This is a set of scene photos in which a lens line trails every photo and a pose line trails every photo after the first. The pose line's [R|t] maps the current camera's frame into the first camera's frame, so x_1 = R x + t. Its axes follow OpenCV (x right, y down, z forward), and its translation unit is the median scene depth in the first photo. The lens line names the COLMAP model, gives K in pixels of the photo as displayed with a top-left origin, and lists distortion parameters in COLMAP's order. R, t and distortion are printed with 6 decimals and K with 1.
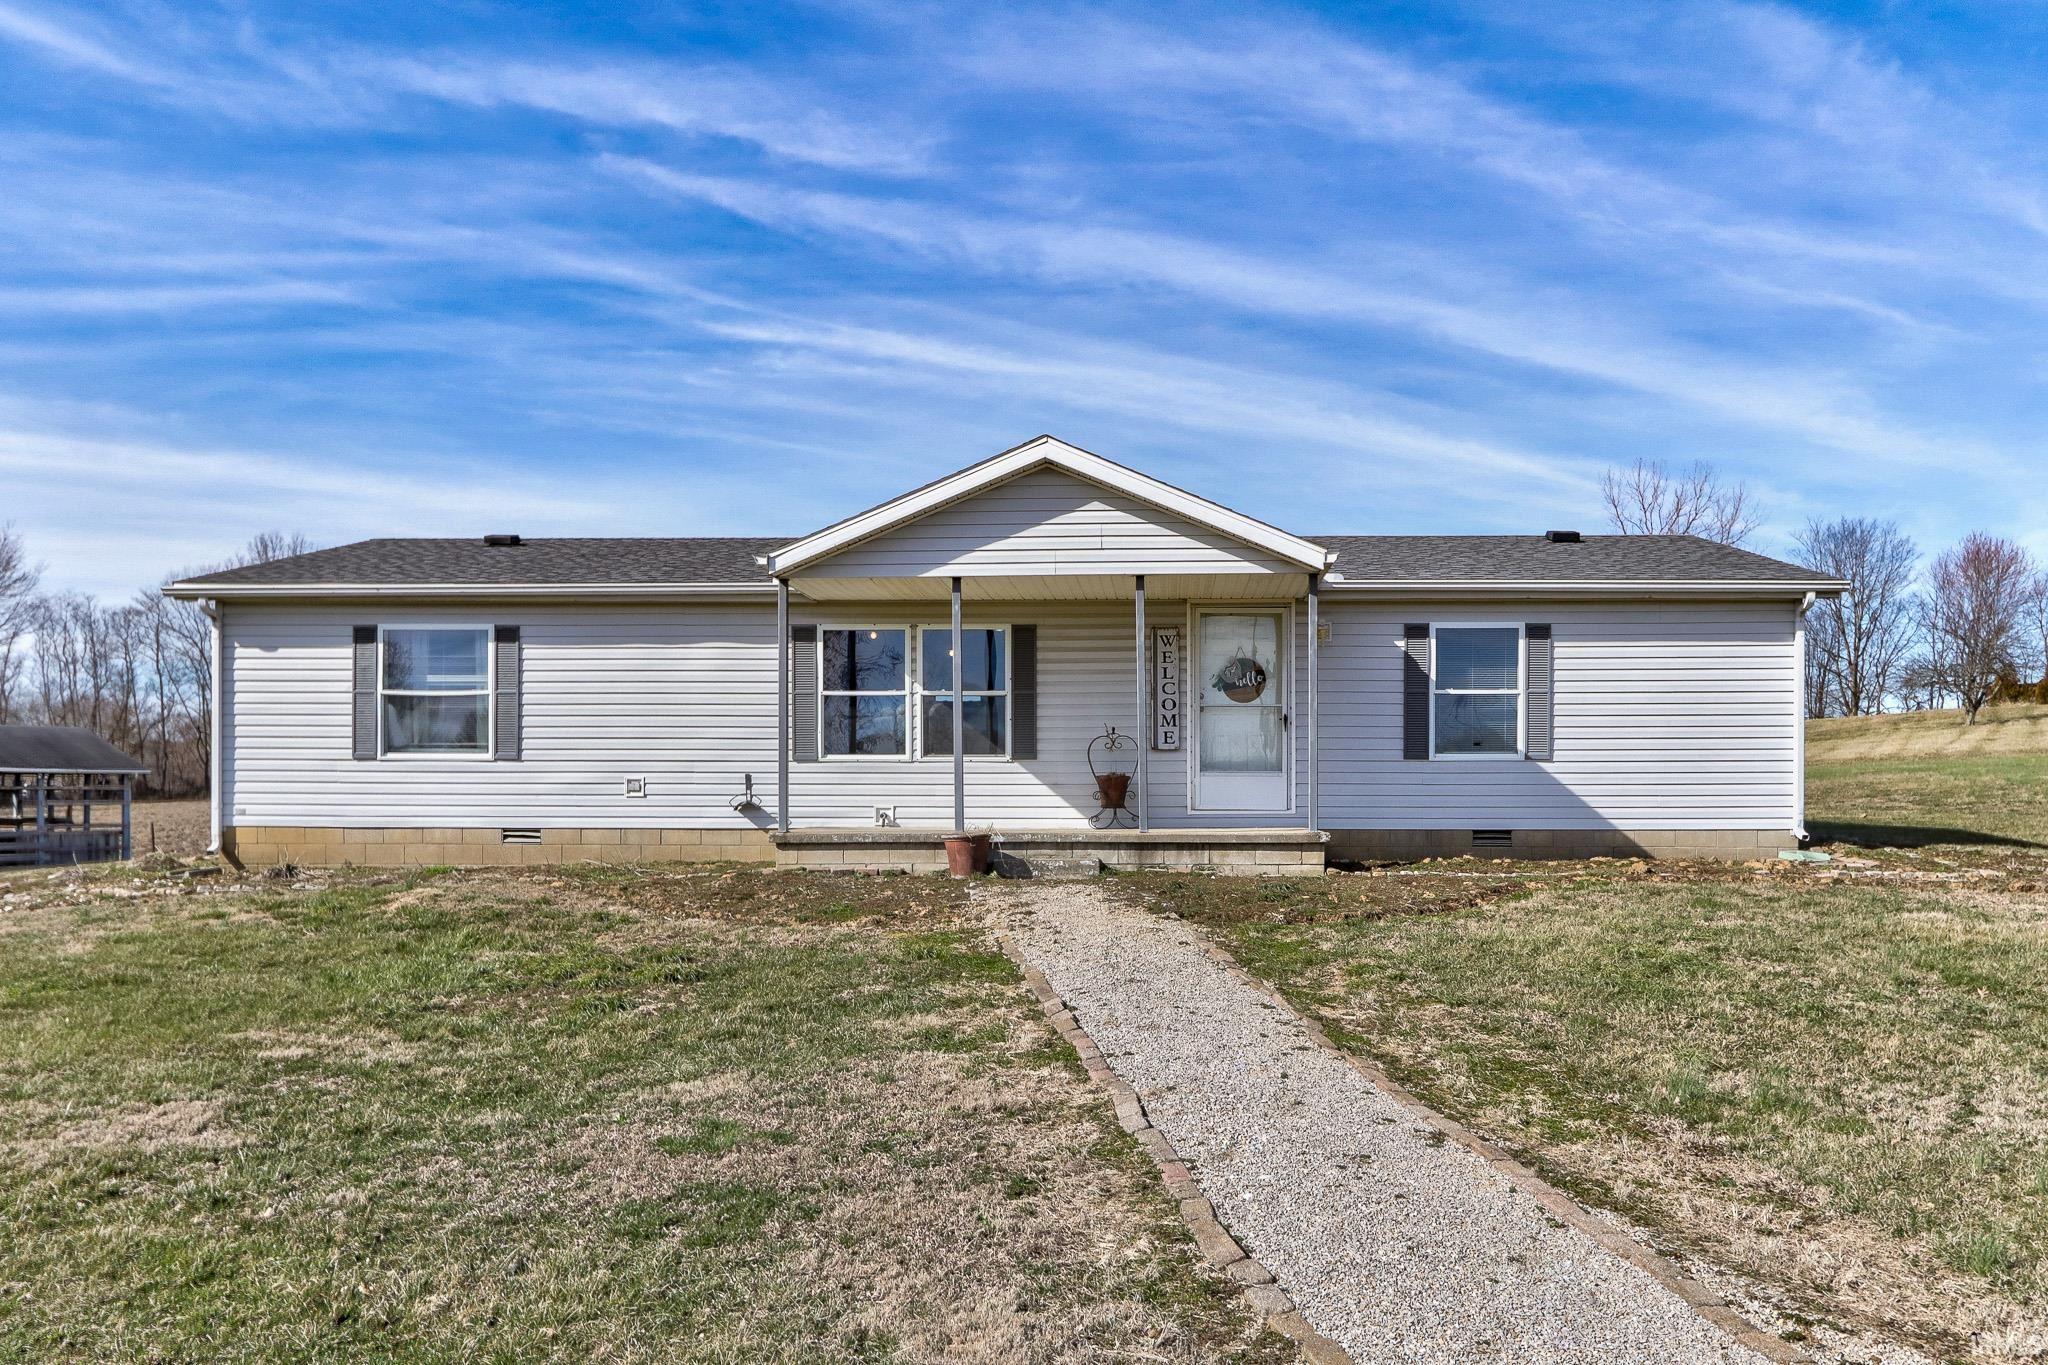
lens RADIAL K [[1438.8, 0, 1024.0], [0, 1438.8, 682.5], [0, 0, 1]] dist [-0.003793, 0.000100]
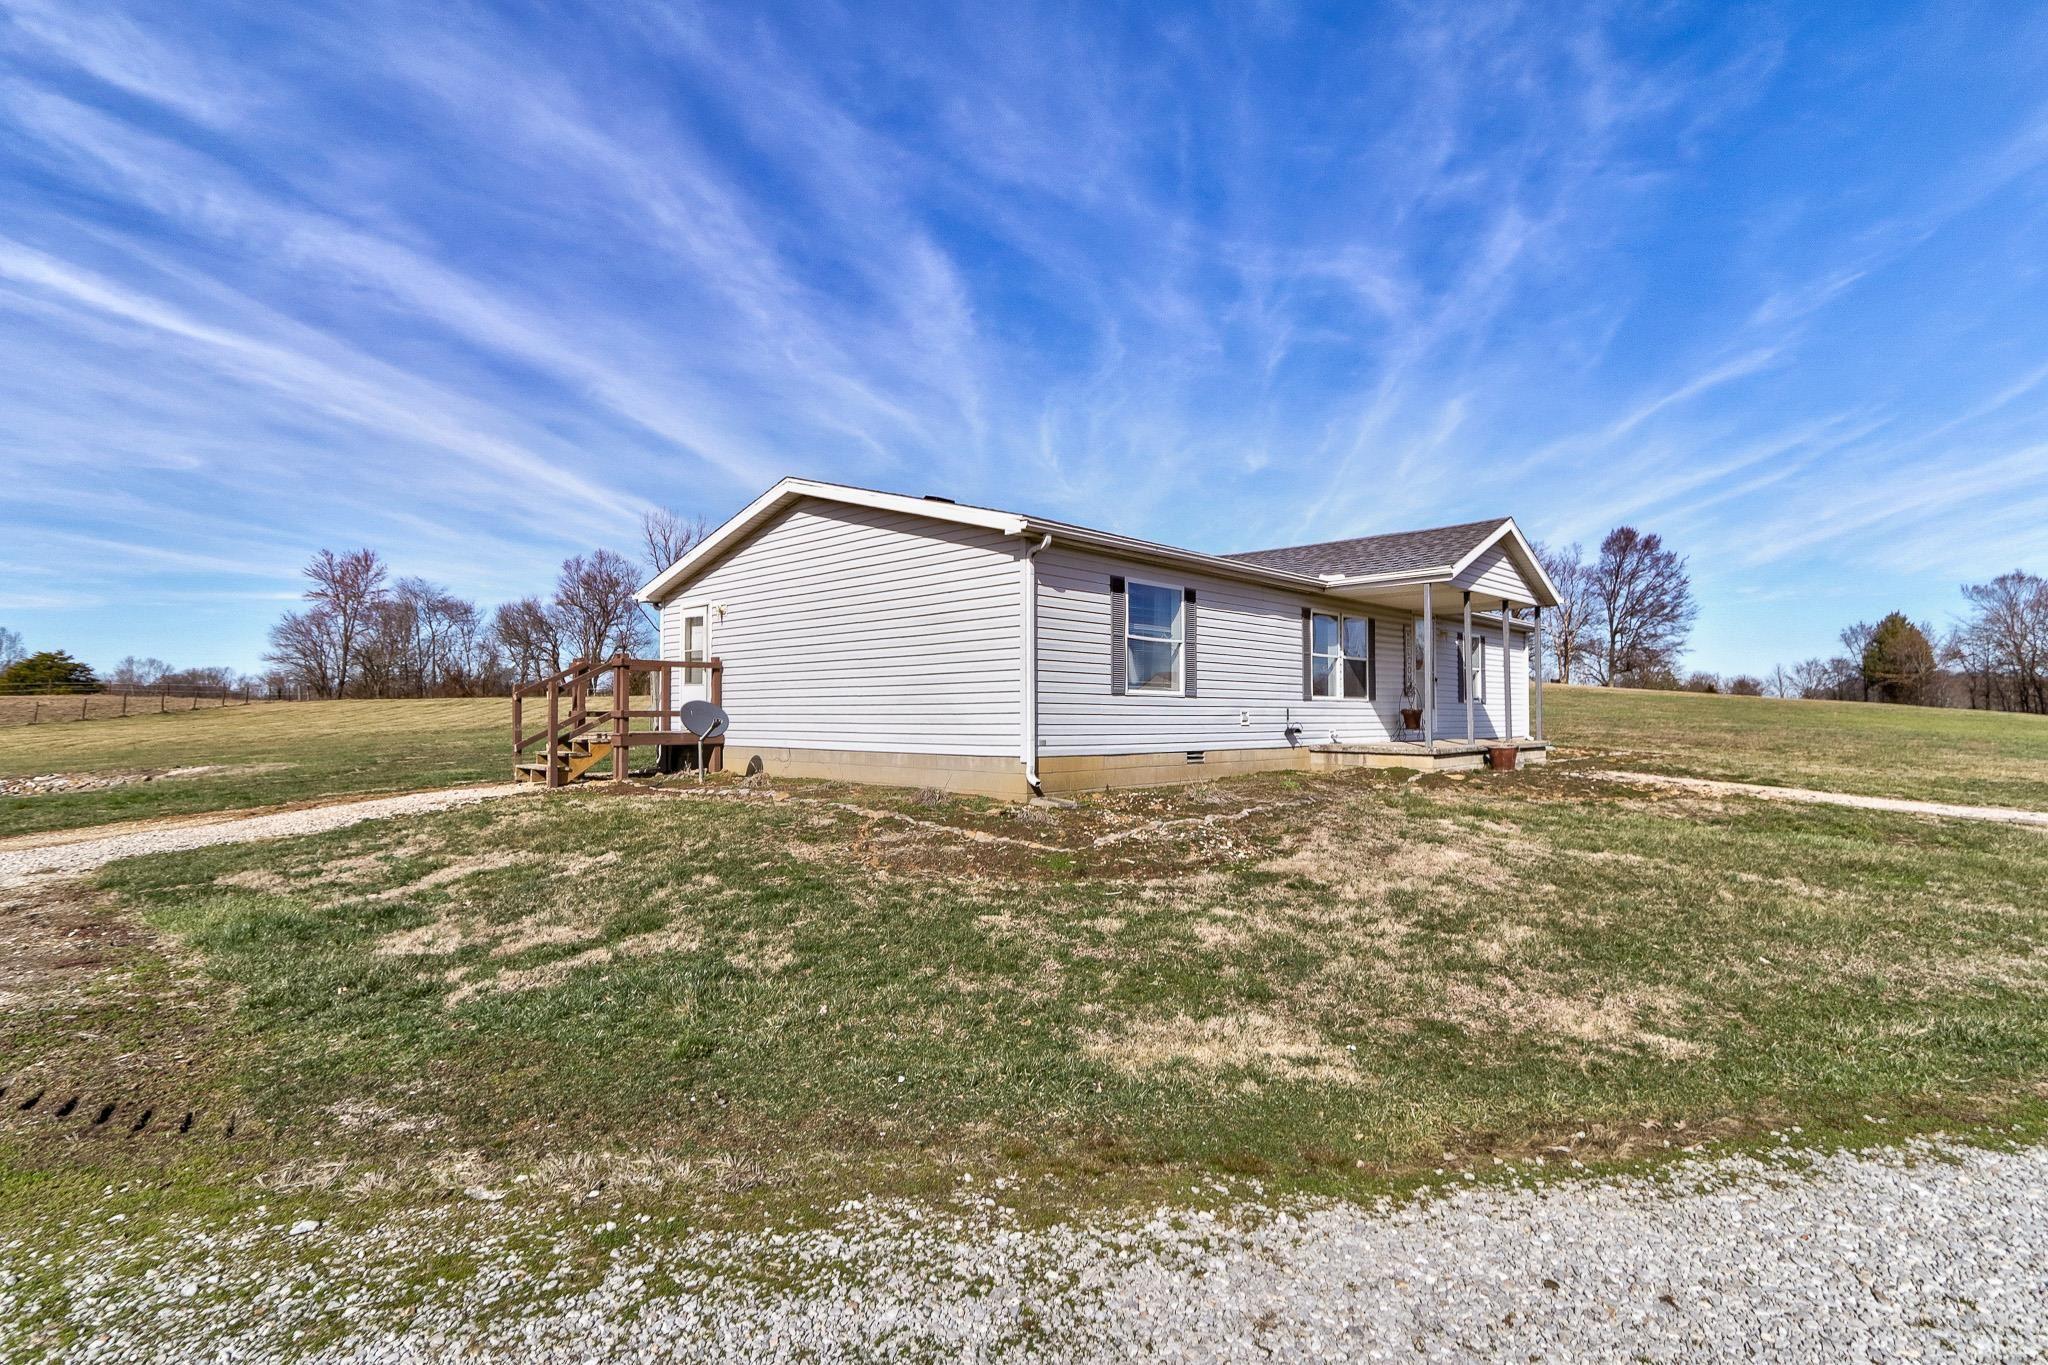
lens RADIAL K [[988.5, 0, 1024.5], [0, 988.5, 689.5], [0, 0, 1]] dist [-0.003400, -0.000435]
pose [[0.674251, 0.018691, 0.738266, -1.085829], [-0.045625, 0.998824, 0.016381, 0.039896], [-0.737092, -0.044729, 0.674311, 0.525797]]
